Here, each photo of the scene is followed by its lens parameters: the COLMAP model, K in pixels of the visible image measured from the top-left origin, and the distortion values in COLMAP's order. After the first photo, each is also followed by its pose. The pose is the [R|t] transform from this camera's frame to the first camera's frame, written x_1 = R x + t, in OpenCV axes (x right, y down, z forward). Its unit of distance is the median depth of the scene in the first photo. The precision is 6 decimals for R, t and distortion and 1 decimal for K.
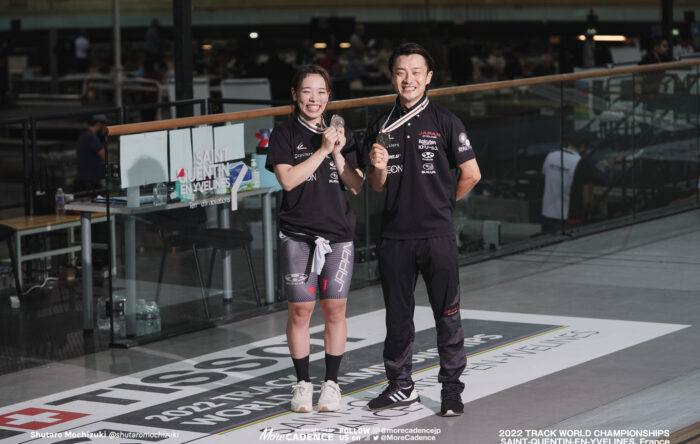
lens RADIAL K [[2277.3, 0, 350.0], [0, 2277.3, 222.0], [0, 0, 1]] dist [-0.161612, 0.290231]
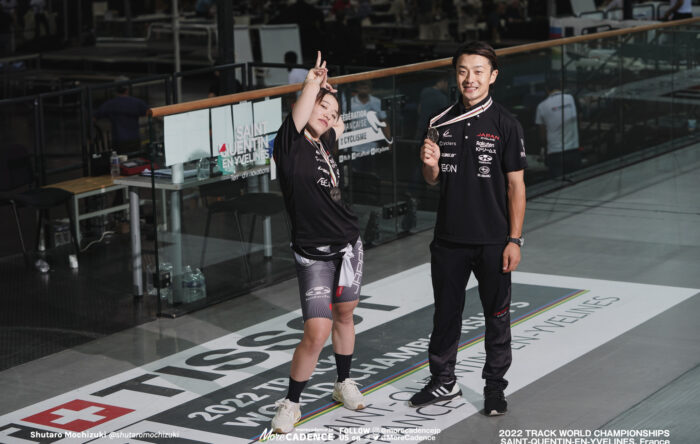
lens RADIAL K [[1643.8, 0, 350.0], [0, 1643.8, 222.0], [0, 0, 1]] dist [-0.264234, -0.370640]
pose [[0.999963, -0.008291, -0.002400, -0.013928], [0.008441, 0.997429, 0.071162, -0.042229], [0.001804, -0.071180, 0.997462, 0.243834]]
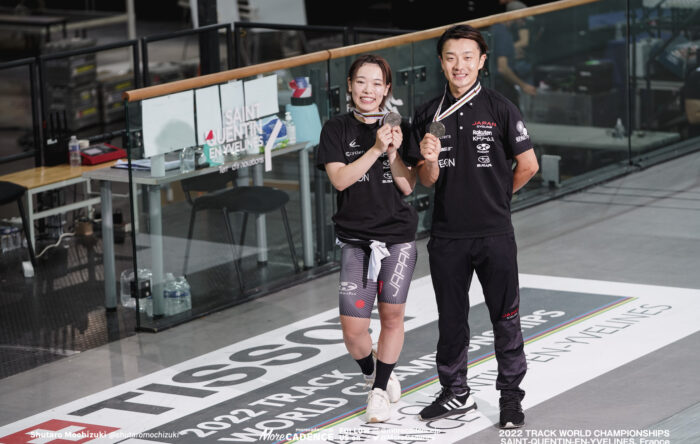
lens RADIAL K [[2575.1, 0, 350.1], [0, 2575.1, 241.4], [0, 0, 1]] dist [0.225619, 0.703135]
pose [[0.999753, -0.016130, -0.015269, -0.002966], [0.017317, 0.996560, 0.081041, -0.063738], [0.013909, -0.081285, 0.996594, -0.032497]]
